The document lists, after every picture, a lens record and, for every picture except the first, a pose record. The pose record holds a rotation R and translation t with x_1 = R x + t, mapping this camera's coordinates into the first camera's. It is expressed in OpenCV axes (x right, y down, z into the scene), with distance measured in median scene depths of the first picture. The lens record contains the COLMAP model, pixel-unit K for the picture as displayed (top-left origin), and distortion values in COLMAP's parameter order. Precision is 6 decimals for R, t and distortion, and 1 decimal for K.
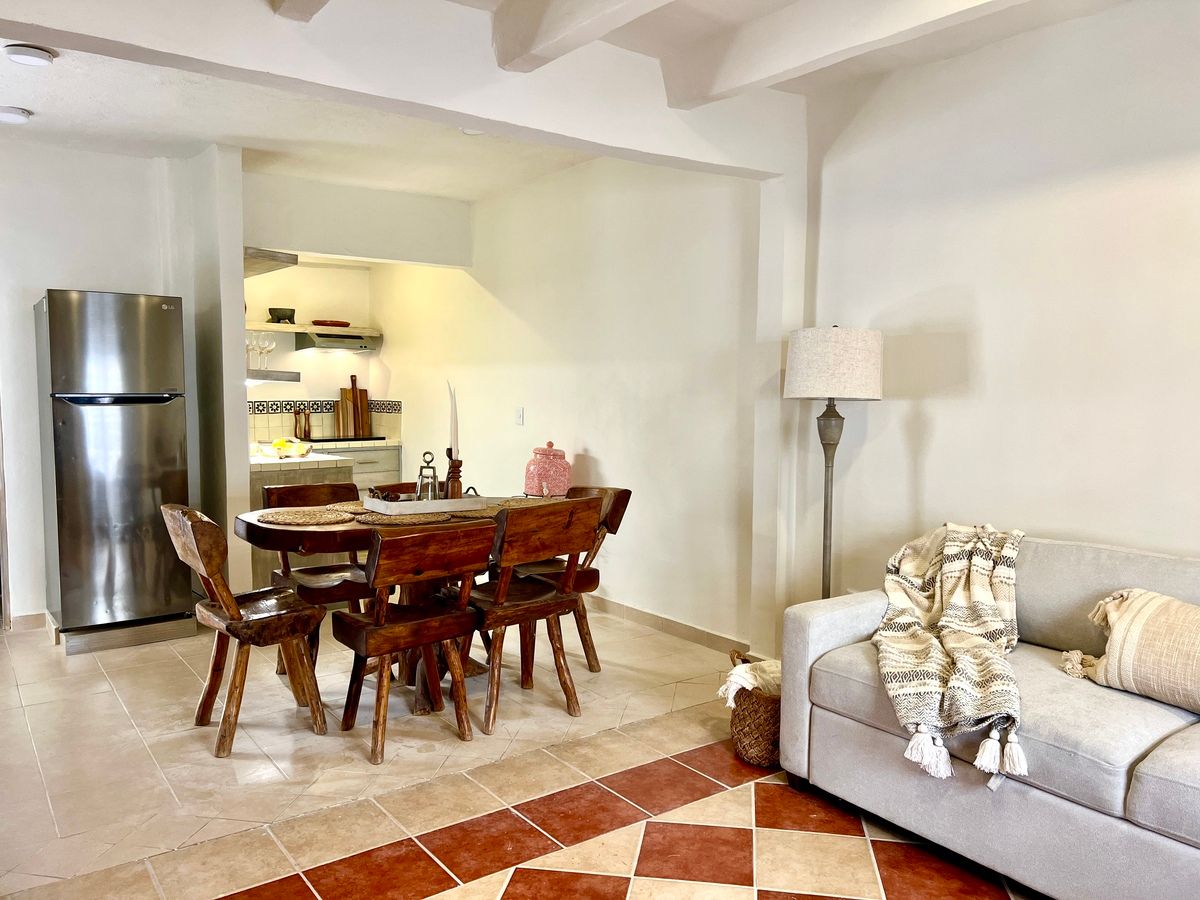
lens RADIAL K [[893.6, 0, 599.3], [0, 893.6, 457.8], [0, 0, 1]] dist [0.074393, -0.085200]
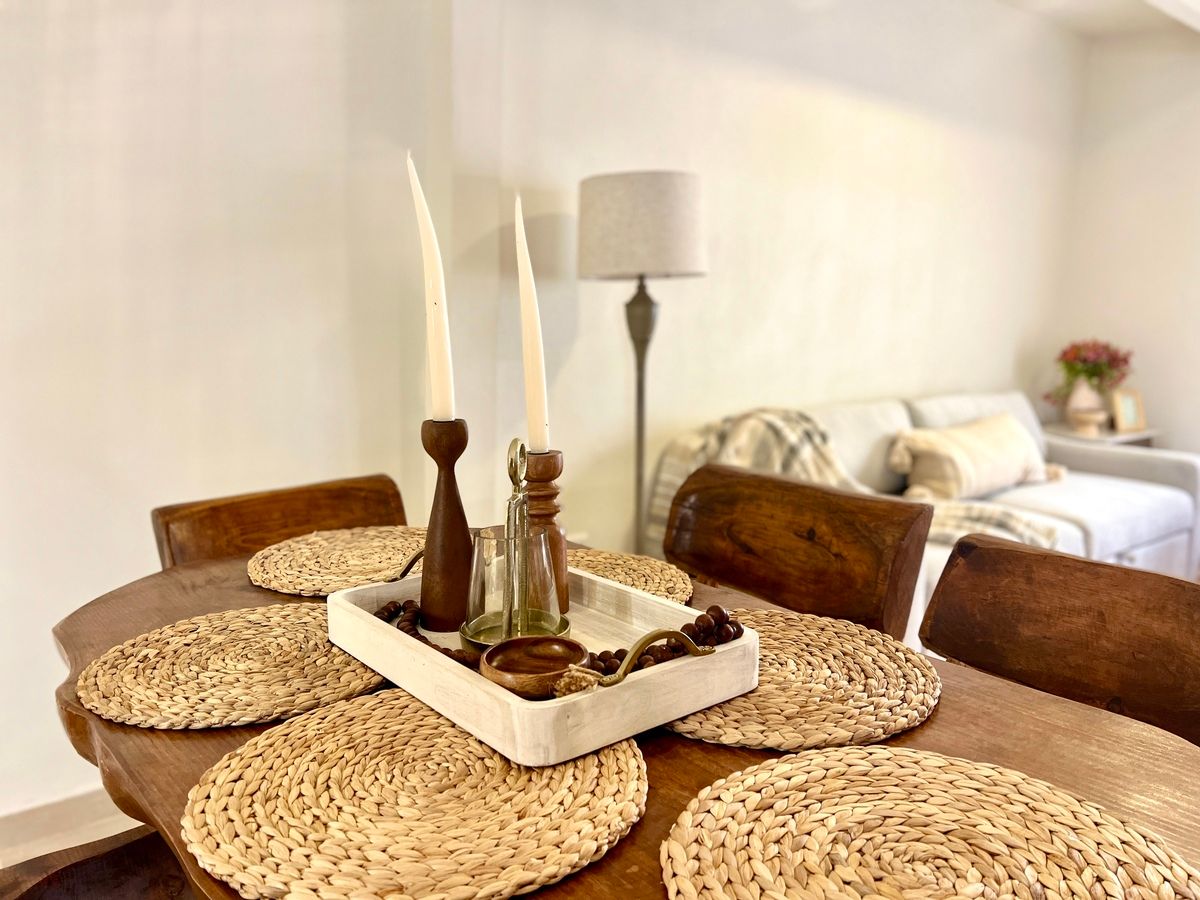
lens RADIAL K [[893.6, 0, 599.3], [0, 893.6, 457.8], [0, 0, 1]] dist [0.074393, -0.085200]
pose [[-0.039644, -0.171996, 0.984300, -0.656579], [0.066934, 0.982404, 0.174361, -0.068339], [-0.996970, 0.072795, -0.027434, 1.454552]]
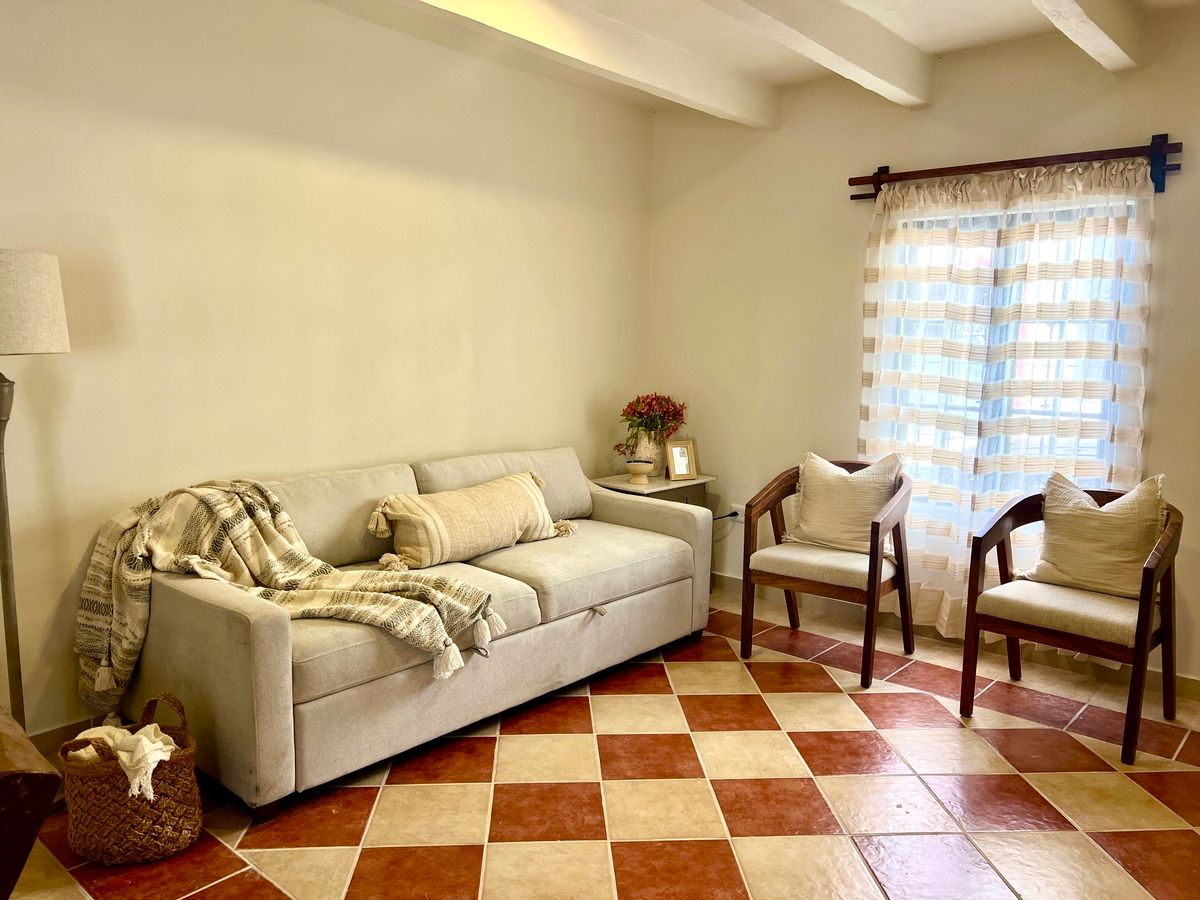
lens RADIAL K [[893.6, 0, 599.3], [0, 893.6, 457.8], [0, 0, 1]] dist [0.074393, -0.085200]
pose [[-0.218884, -0.147346, 0.964562, -0.703336], [0.058628, 0.984761, 0.163736, -0.100552], [-0.973988, 0.092390, -0.206910, 0.955147]]
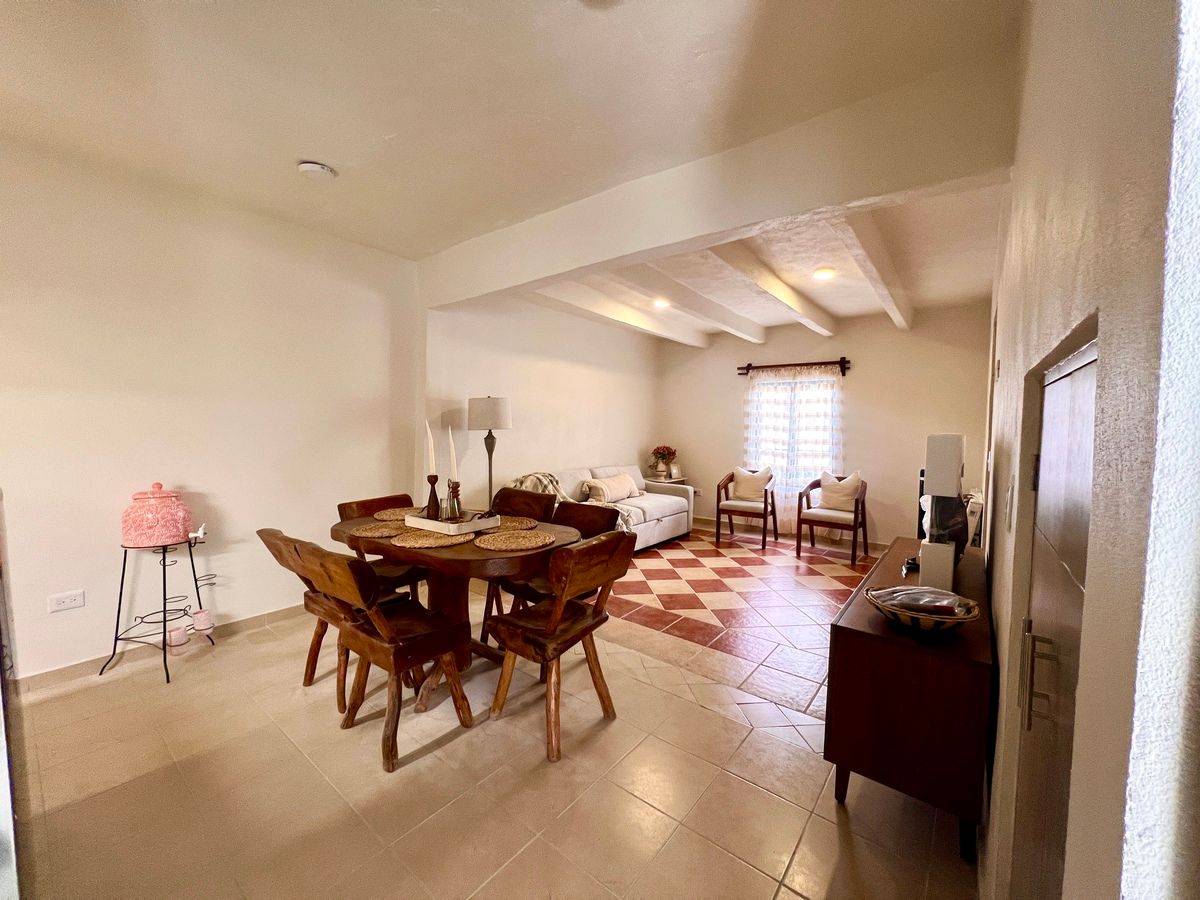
lens RADIAL K [[479.0, 0, 600.0], [0, 479.0, 450.0], [0, 0, 1]] dist [-0.000437, -0.000001]
pose [[-0.265429, -0.064818, 0.961949, -1.285152], [0.059196, 0.994760, 0.083362, -0.131950], [-0.962311, 0.079070, -0.260202, 1.433632]]
